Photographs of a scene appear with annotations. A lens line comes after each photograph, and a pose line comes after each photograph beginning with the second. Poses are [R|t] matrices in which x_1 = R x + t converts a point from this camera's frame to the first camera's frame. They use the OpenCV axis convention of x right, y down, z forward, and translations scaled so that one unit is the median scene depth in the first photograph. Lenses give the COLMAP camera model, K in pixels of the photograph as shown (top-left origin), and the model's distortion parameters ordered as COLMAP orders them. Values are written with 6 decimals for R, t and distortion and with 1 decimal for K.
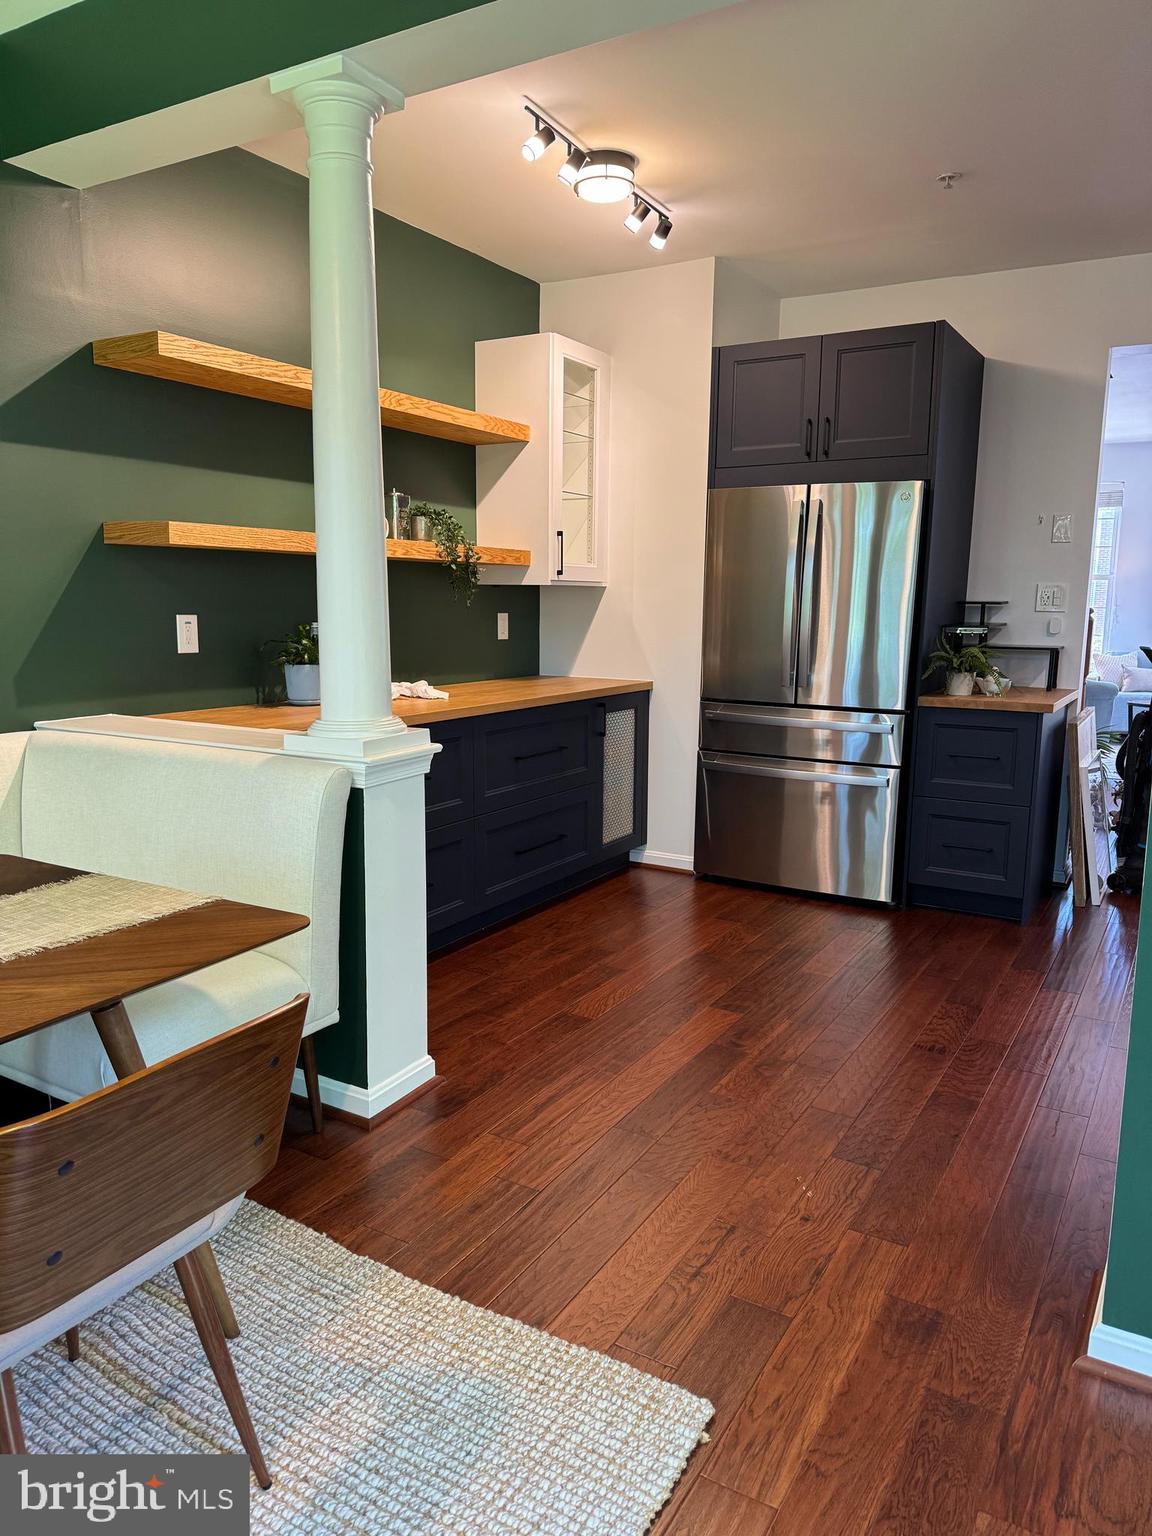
lens RADIAL K [[1096.0, 0, 574.9], [0, 1096.0, 781.2], [0, 0, 1]] dist [0.069569, -0.035017]
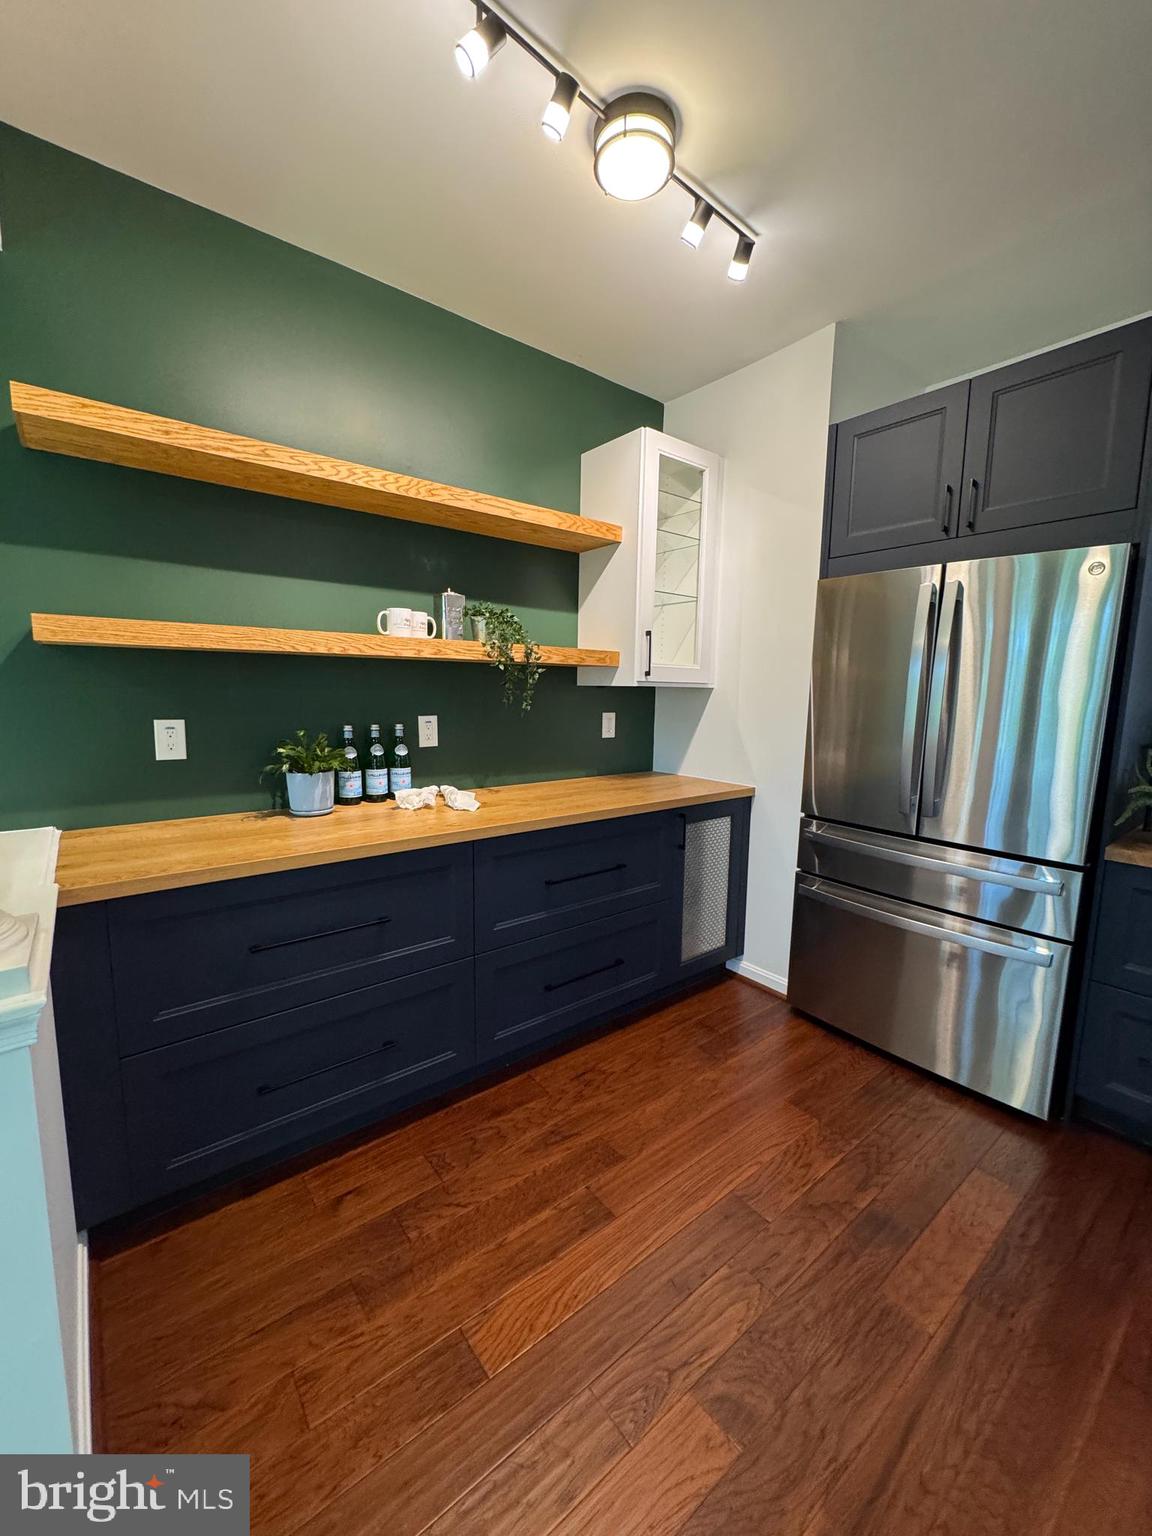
lens RADIAL K [[614.4, 0, 580.0], [0, 614.4, 767.5], [0, 0, 1]] dist [-0.005298, 0.002524]
pose [[0.935966, 0.051609, -0.348288, 0.123909], [-0.065511, 0.997452, -0.028249, -0.091120], [0.345942, 0.049257, 0.936962, 0.490468]]
